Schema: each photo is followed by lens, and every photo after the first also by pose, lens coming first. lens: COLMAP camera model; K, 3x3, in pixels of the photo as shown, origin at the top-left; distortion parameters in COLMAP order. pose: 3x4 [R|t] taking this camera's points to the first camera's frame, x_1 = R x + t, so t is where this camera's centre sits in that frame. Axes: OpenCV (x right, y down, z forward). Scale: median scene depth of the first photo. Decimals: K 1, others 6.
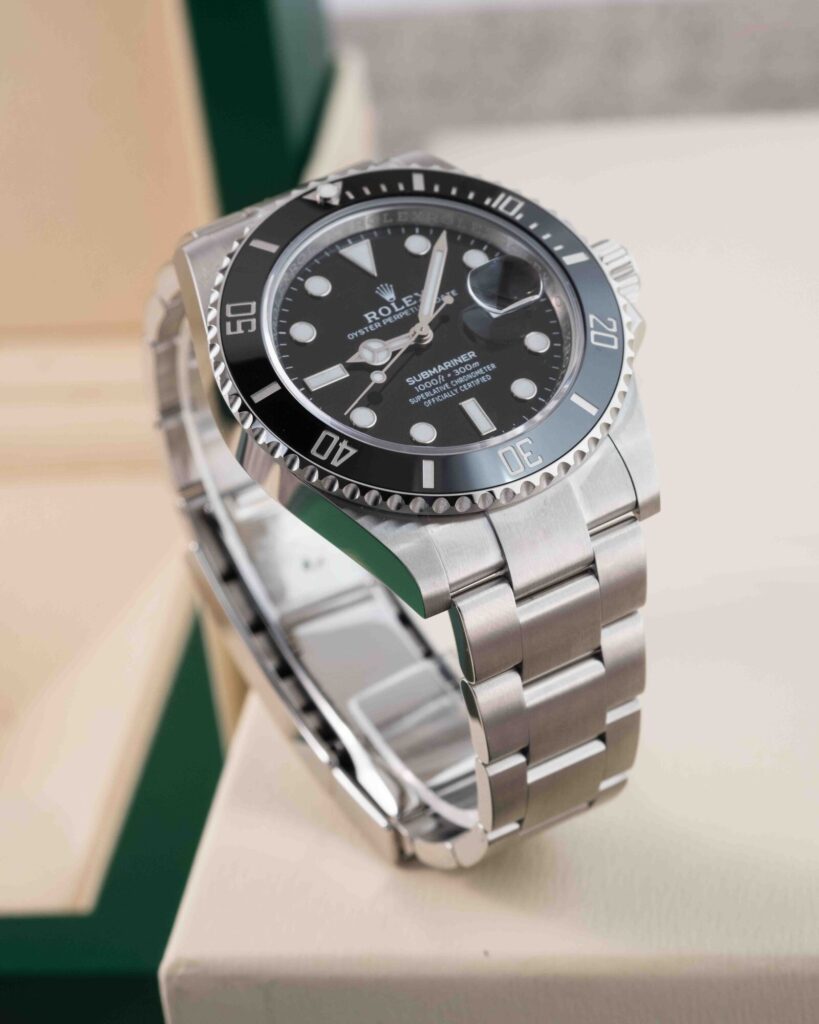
lens RADIAL K [[4247.2, 0, 409.5], [0, 4247.2, 512.0], [0, 0, 1]] dist [0.024634, -1.333462]
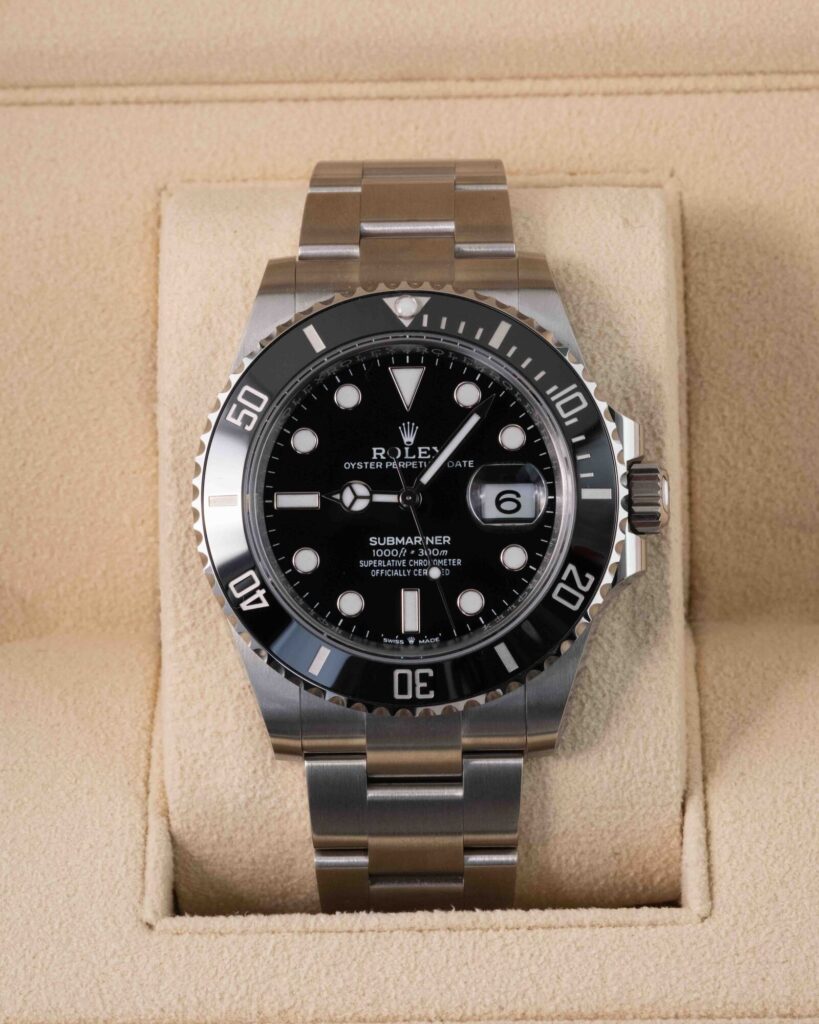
lens RADIAL K [[4247.2, 0, 409.5], [0, 4247.2, 512.0], [0, 0, 1]] dist [0.024634, -1.333462]
pose [[0.857050, 0.496215, -0.138693, 0.140540], [-0.363156, 0.772735, 0.520575, -0.551170], [0.365490, -0.395792, 0.842476, 0.172558]]
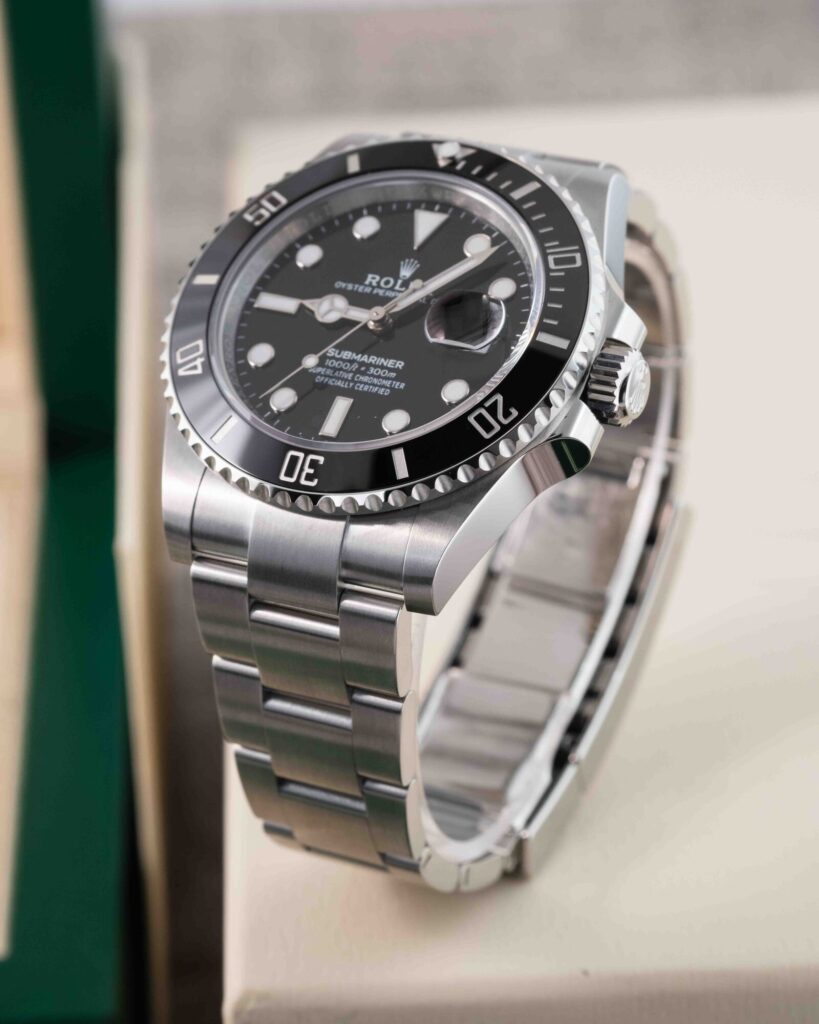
lens RADIAL K [[4247.2, 0, 409.5], [0, 4247.2, 512.0], [0, 0, 1]] dist [0.024634, -1.333462]
pose [[0.537793, 0.520040, -0.663579, 0.649972], [-0.458054, 0.841021, 0.287873, -0.278794], [0.707789, 0.149140, 0.690501, 0.365920]]
